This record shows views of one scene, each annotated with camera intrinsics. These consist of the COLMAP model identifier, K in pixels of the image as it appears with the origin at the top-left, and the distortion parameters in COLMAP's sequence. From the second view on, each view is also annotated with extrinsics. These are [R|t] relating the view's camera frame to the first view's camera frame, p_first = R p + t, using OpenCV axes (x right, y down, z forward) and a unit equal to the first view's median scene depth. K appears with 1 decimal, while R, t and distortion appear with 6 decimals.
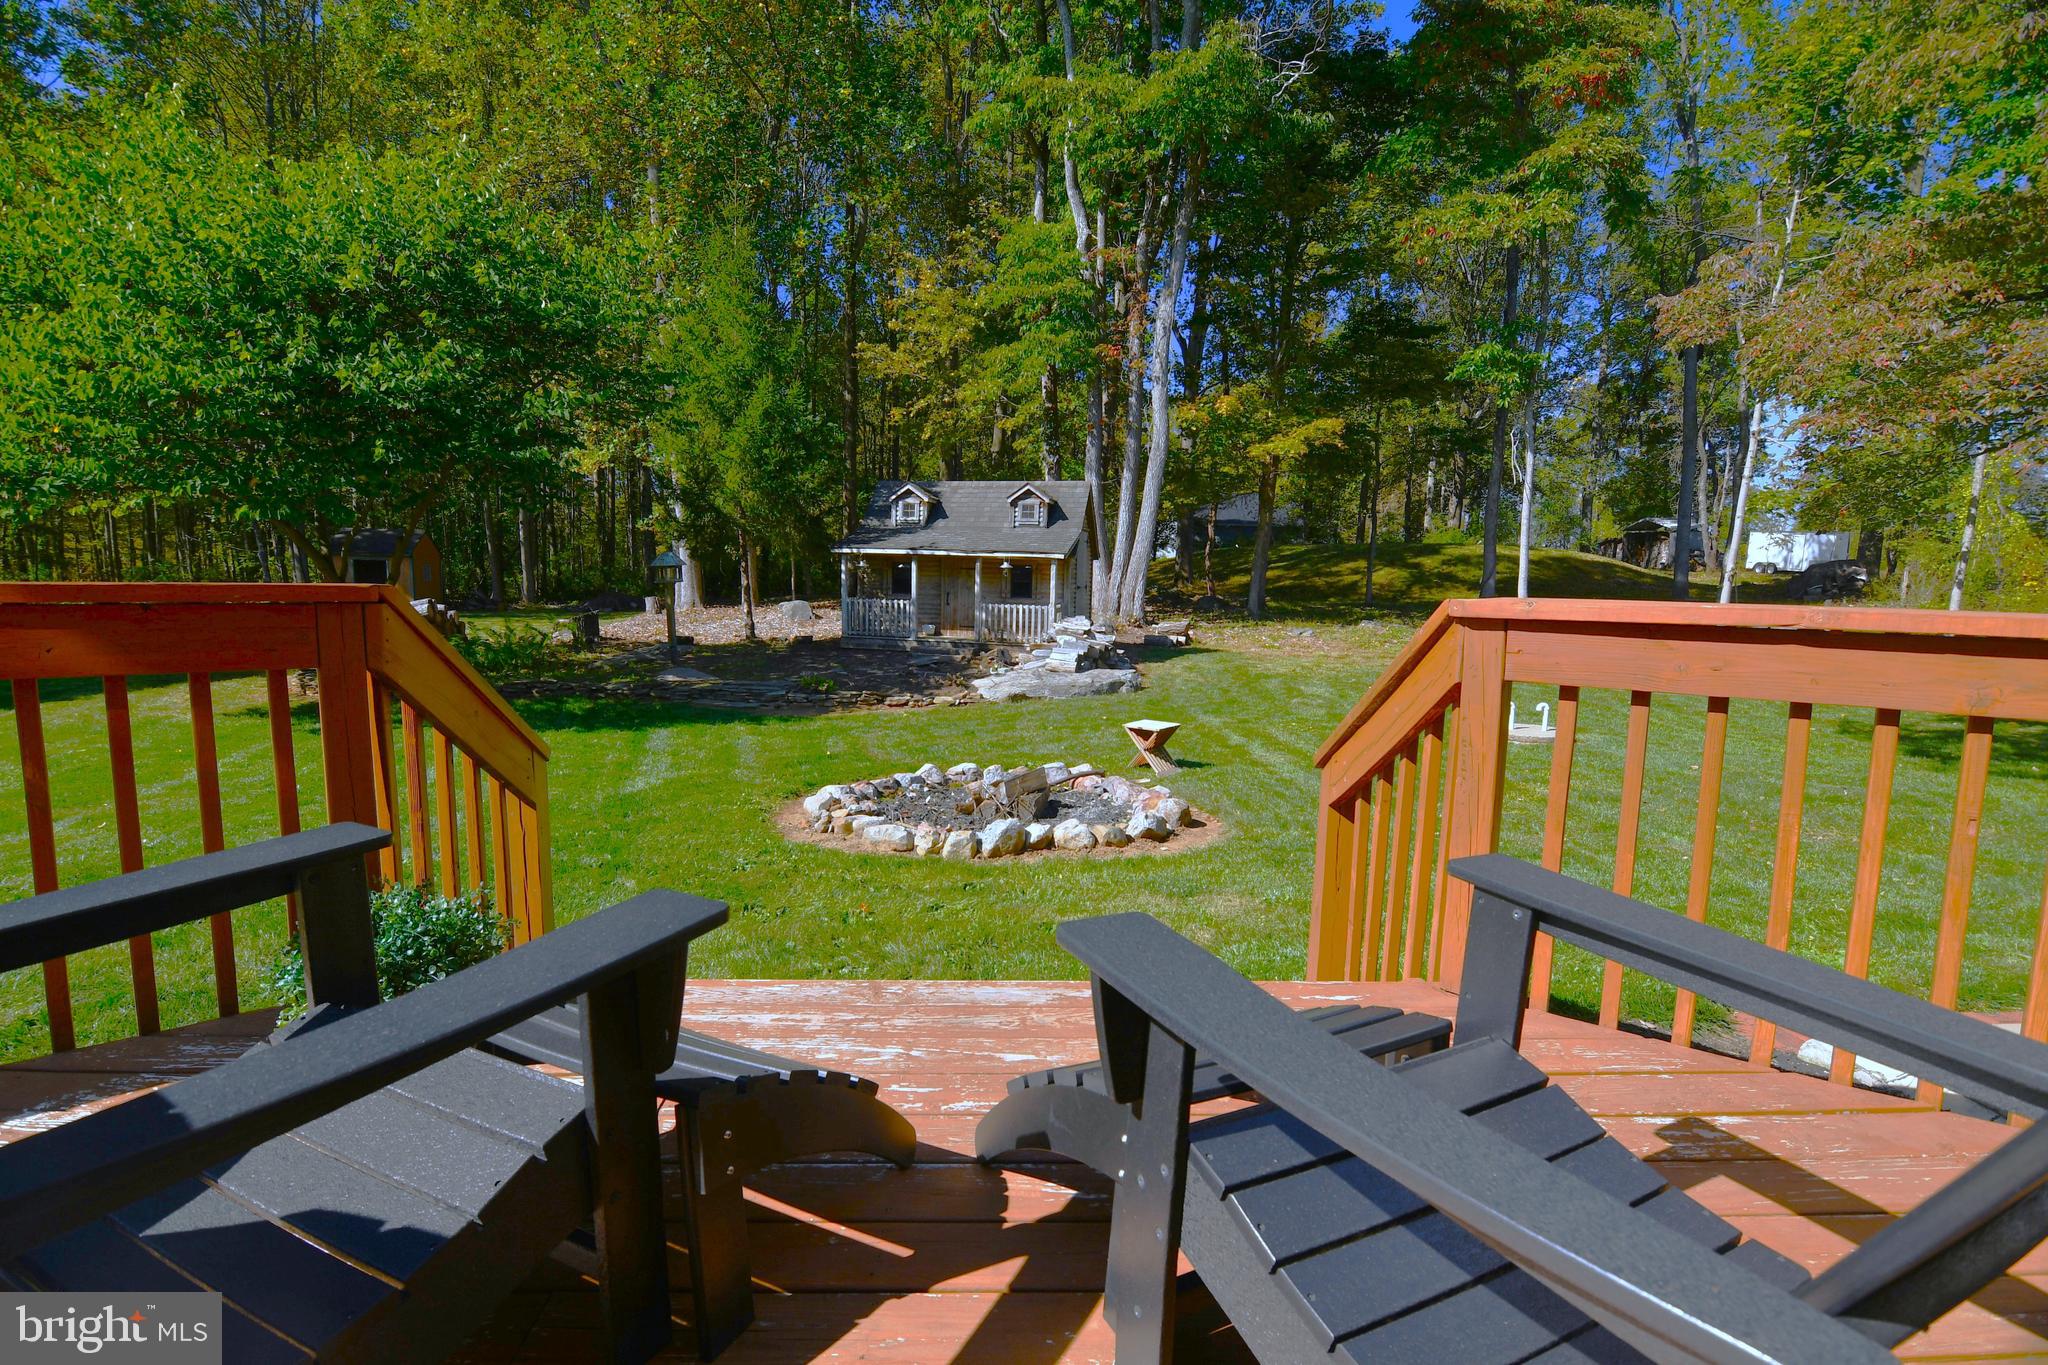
lens RADIAL K [[953.1, 0, 1024.0], [0, 953.1, 682.5], [0, 0, 1]] dist [0.001326, 0.000332]
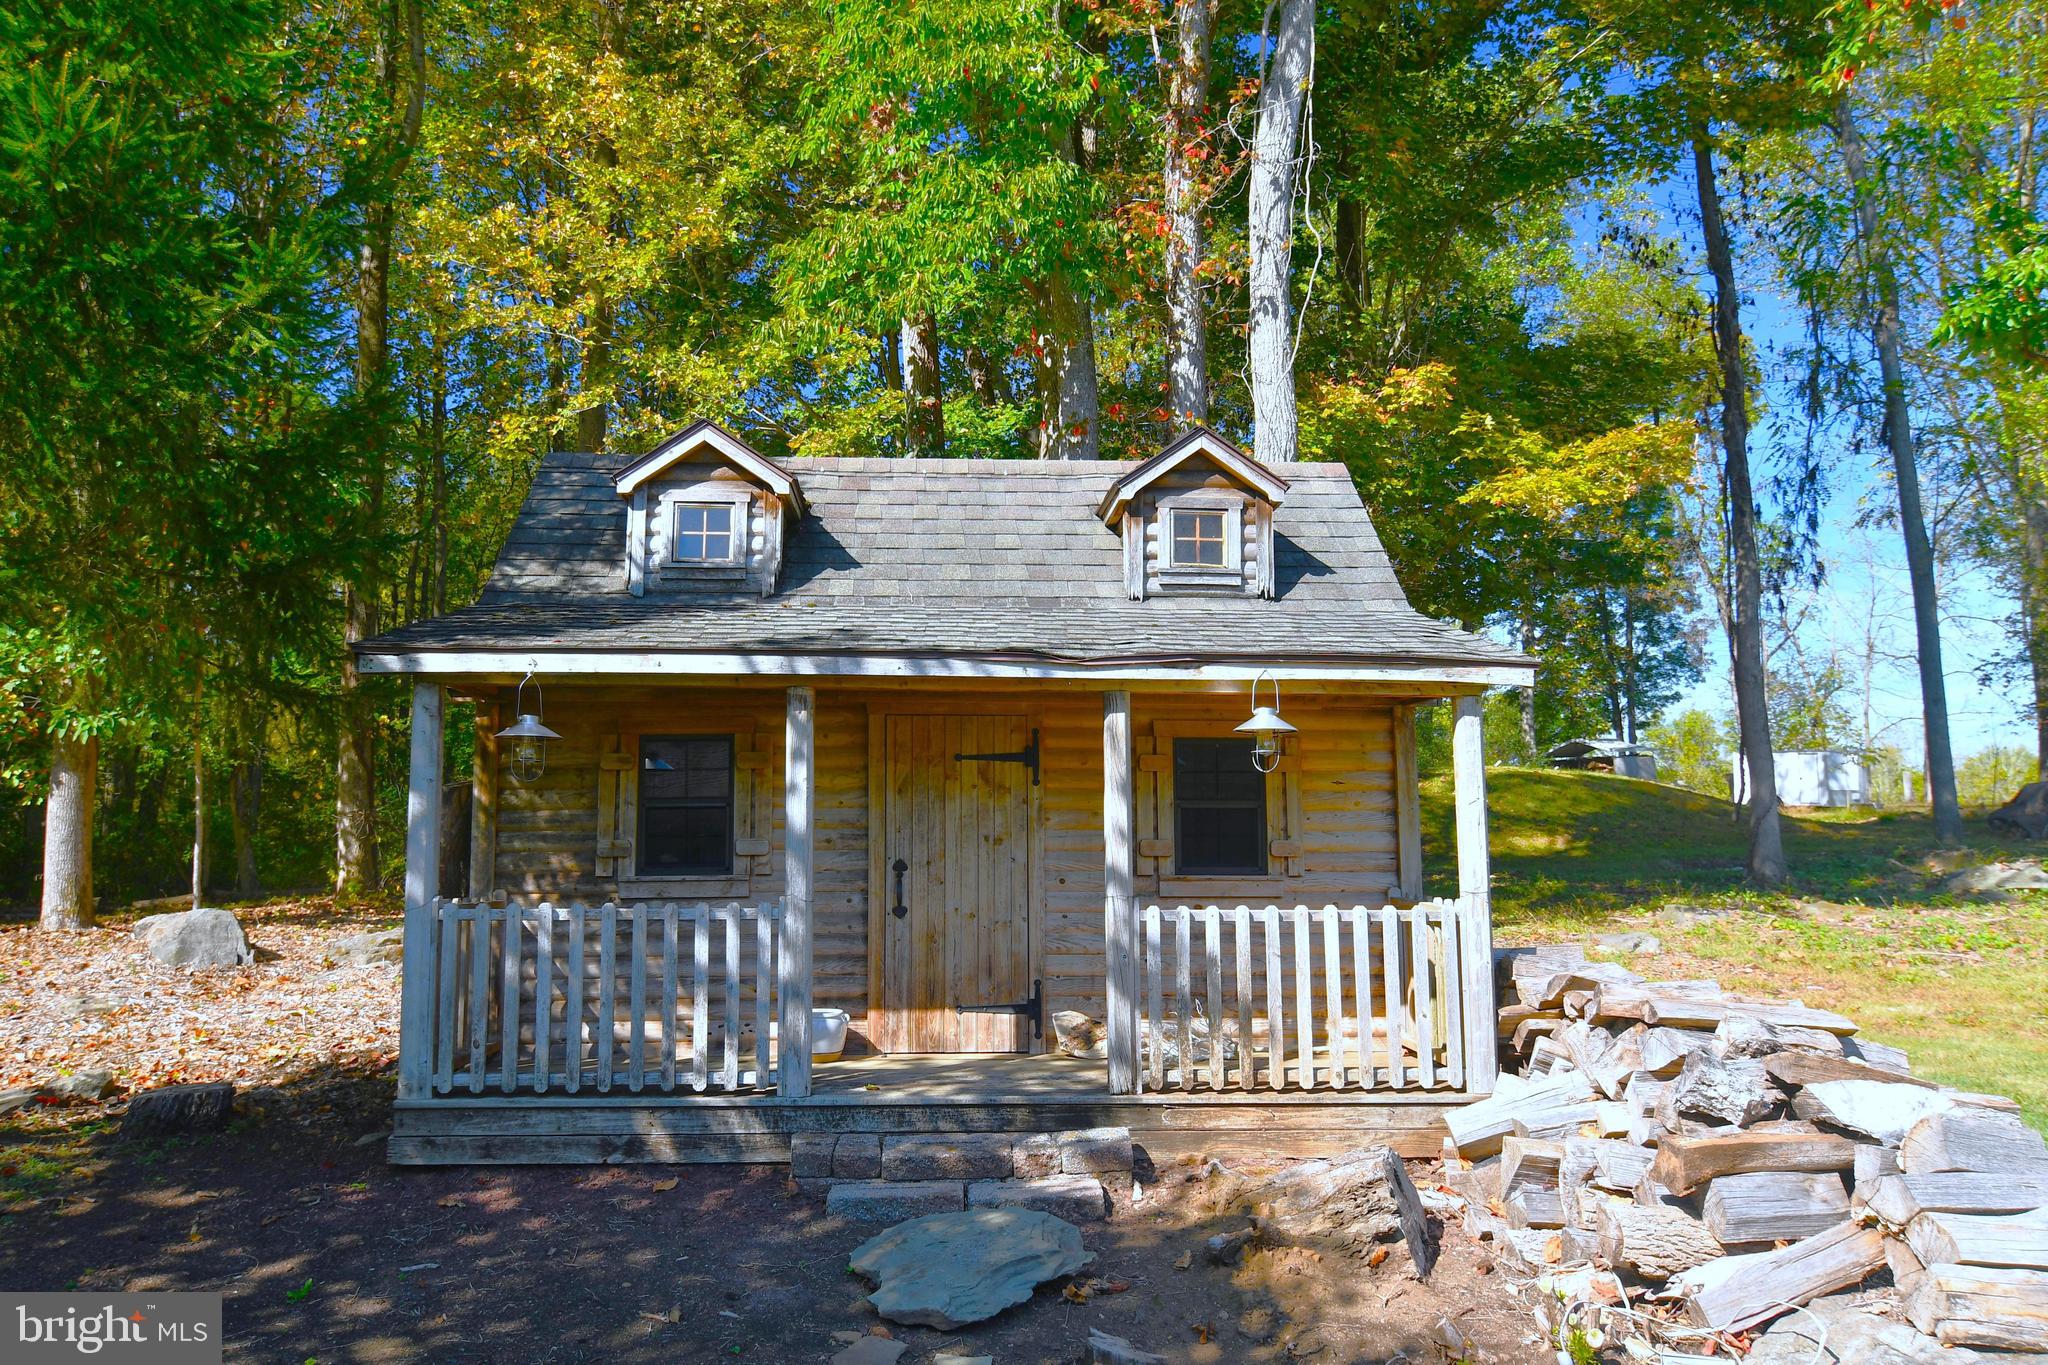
lens RADIAL K [[1458.9, 0, 1024.0], [0, 1458.9, 682.5], [0, 0, 1]] dist [0.001549, 0.000642]
pose [[0.965151, 0.009285, 0.261528, -0.142544], [0.049560, 0.974800, -0.217506, -0.058509], [-0.256957, 0.222888, 0.940369, 0.651909]]
